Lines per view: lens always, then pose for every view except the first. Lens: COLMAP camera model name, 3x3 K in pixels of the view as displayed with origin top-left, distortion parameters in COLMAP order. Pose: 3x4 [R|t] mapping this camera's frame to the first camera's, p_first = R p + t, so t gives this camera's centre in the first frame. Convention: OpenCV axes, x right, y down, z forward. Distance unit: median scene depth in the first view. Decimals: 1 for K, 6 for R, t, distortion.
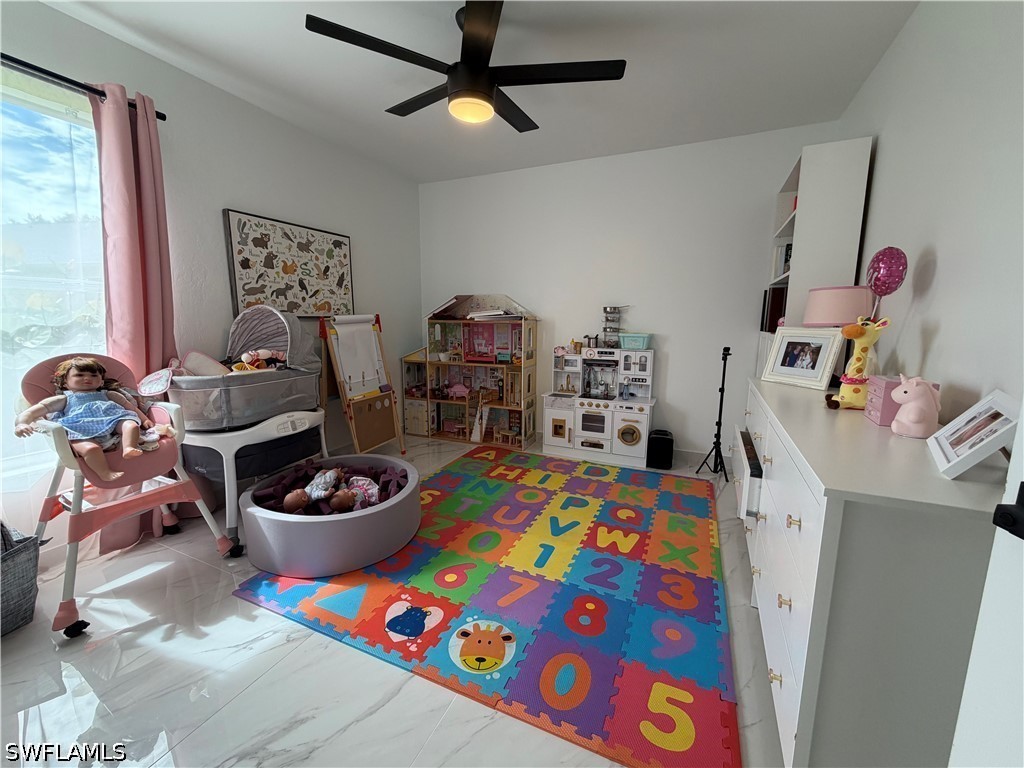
lens RADIAL K [[408.5, 0, 508.5], [0, 408.5, 379.9], [0, 0, 1]] dist [0.001414, -0.000001]
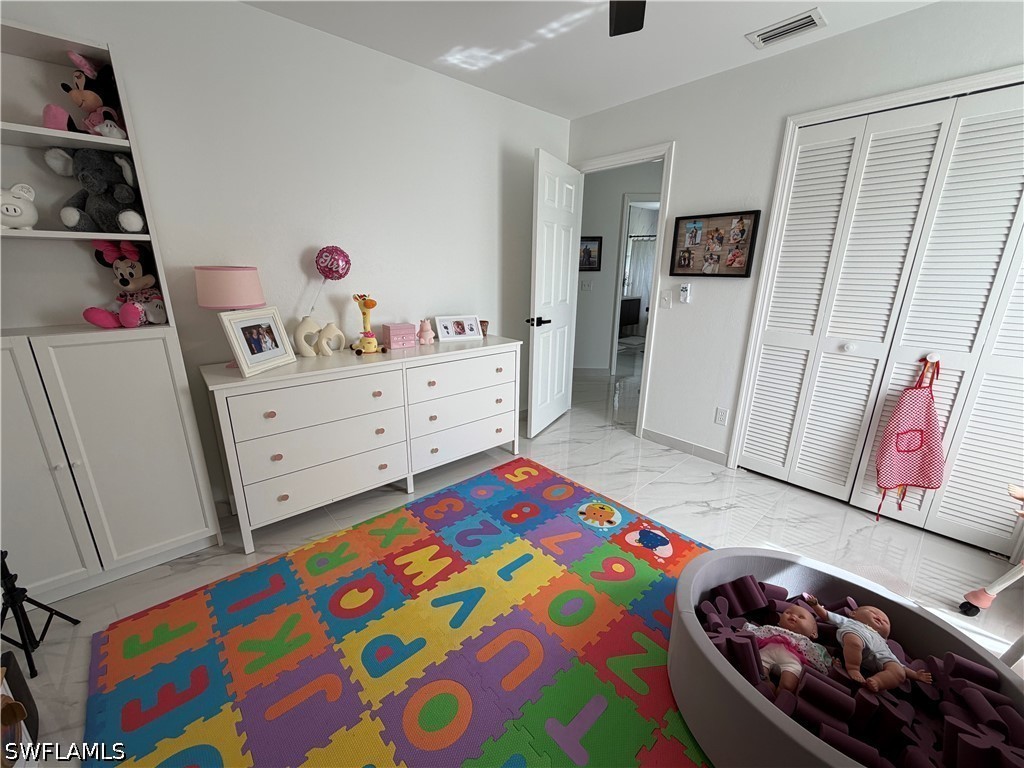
lens RADIAL K [[408.5, 0, 510.4], [0, 408.5, 381.8], [0, 0, 1]] dist [0.001414, -0.000001]
pose [[-0.917348, -0.124230, 0.378207, -0.196421], [0.041424, 0.915113, 0.401063, -0.321027], [-0.395926, 0.383581, -0.834331, 1.576447]]
